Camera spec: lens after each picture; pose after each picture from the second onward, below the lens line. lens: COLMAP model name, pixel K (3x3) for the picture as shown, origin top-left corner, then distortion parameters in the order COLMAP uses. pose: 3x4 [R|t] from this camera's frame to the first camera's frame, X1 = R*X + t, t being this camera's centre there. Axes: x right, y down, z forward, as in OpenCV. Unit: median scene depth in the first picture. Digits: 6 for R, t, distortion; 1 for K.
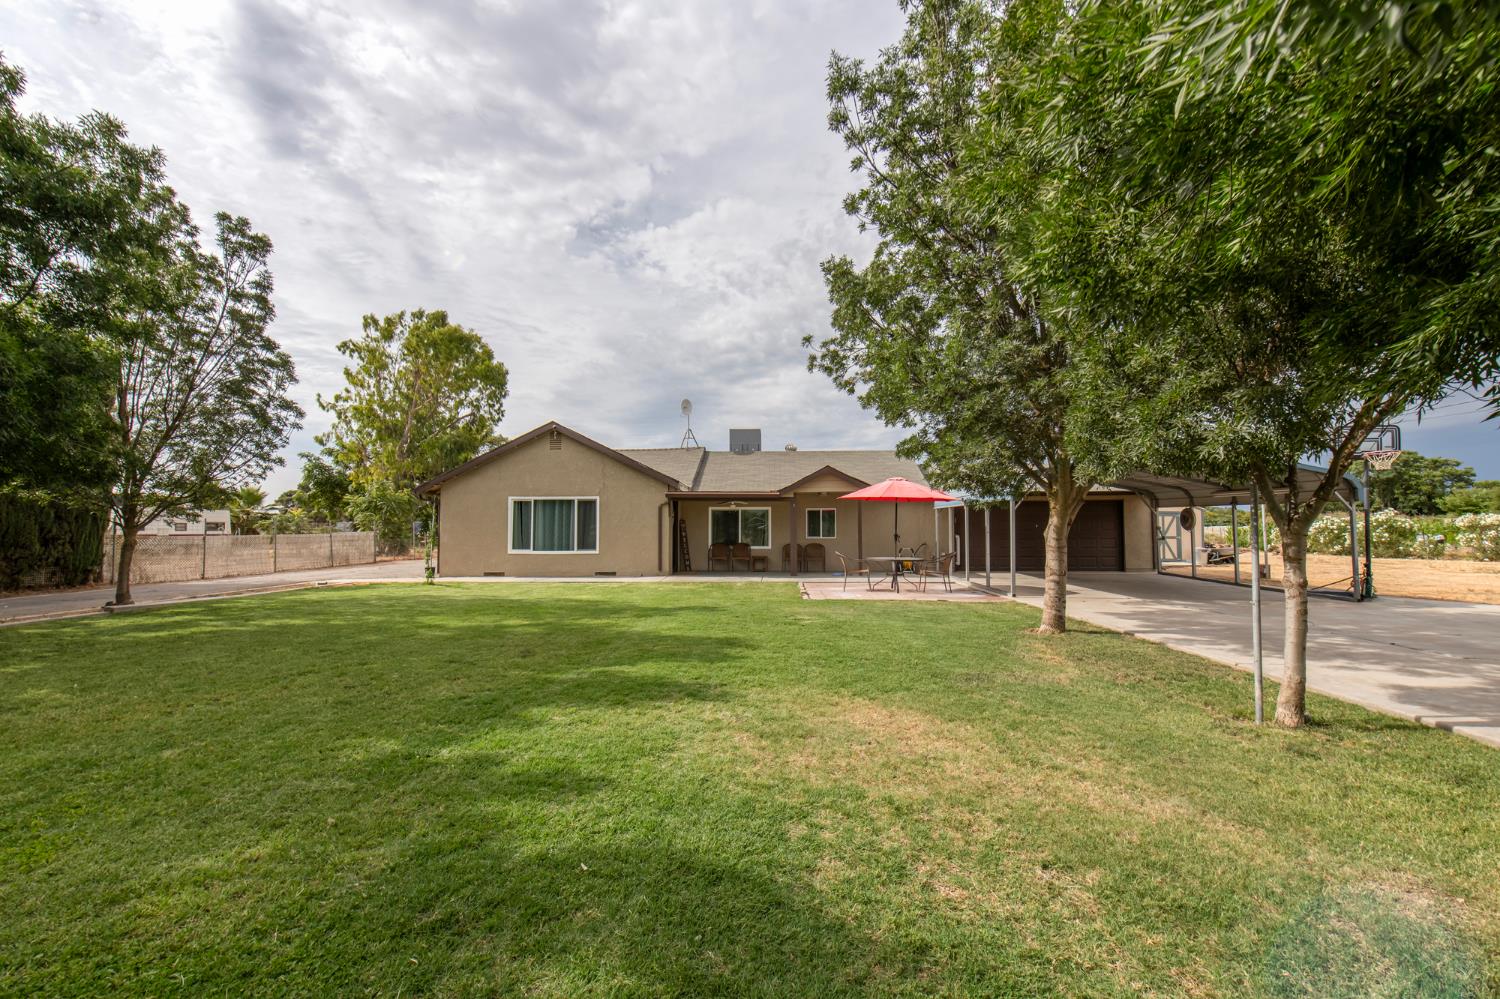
lens RADIAL K [[593.7, 0, 741.6], [0, 593.7, 506.0], [0, 0, 1]] dist [0.001119, 0.000061]
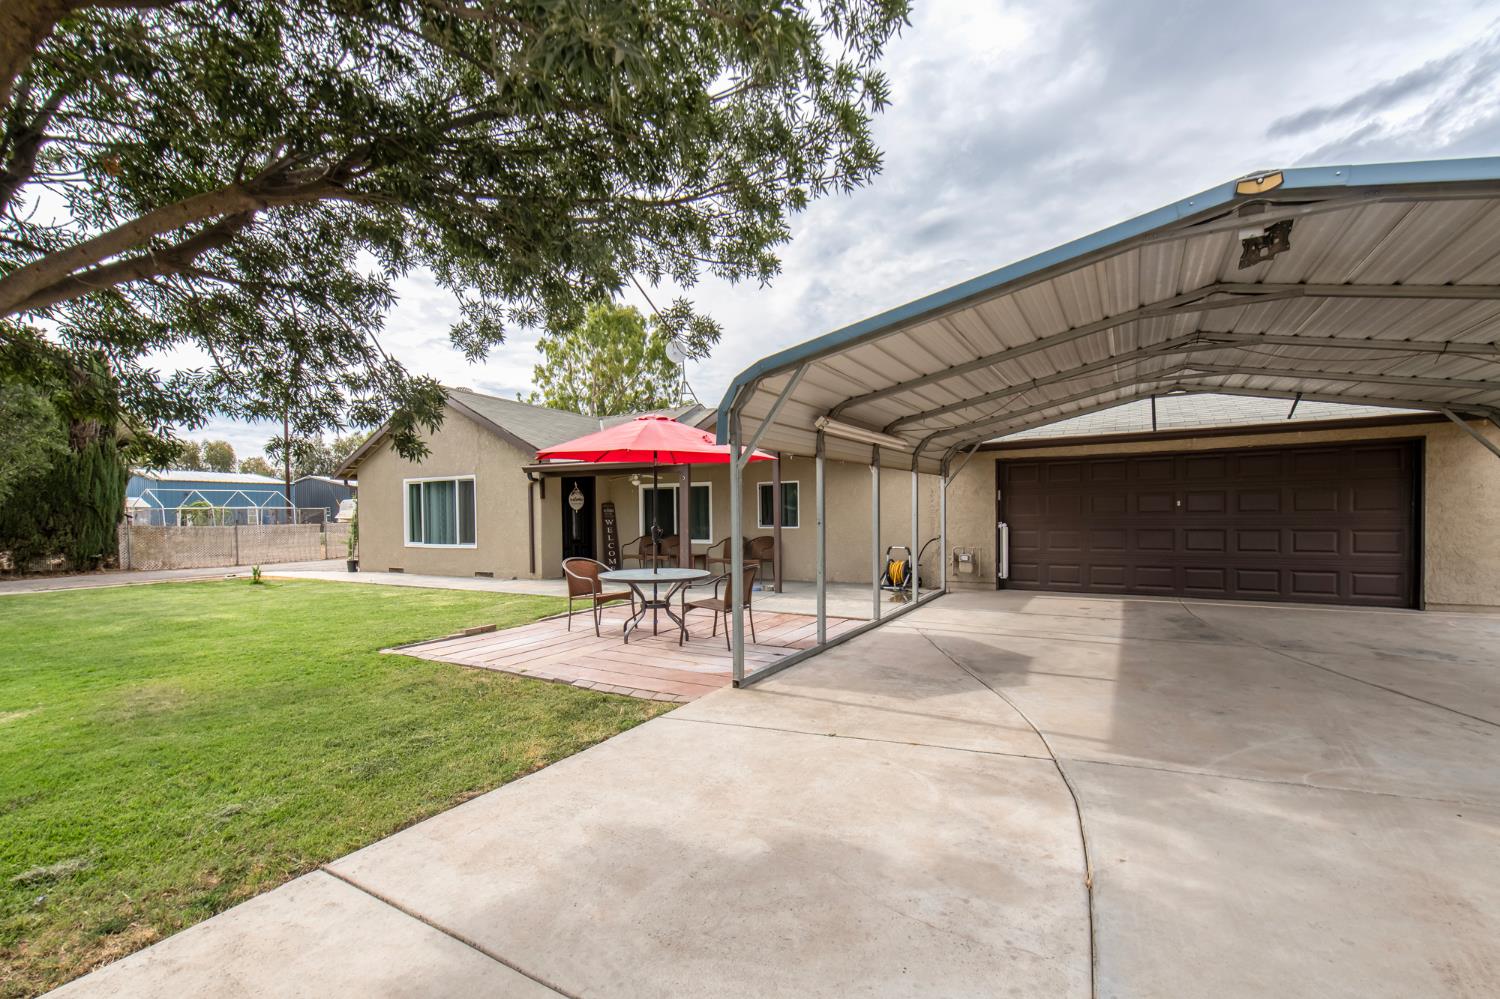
lens RADIAL K [[593.7, 0, 741.6], [0, 593.7, 506.0], [0, 0, 1]] dist [0.001119, 0.000061]
pose [[0.909320, -0.015577, -0.415806, 0.396373], [0.024222, 0.999586, 0.015523, 0.020808], [0.415392, -0.024187, 0.909321, 0.433400]]
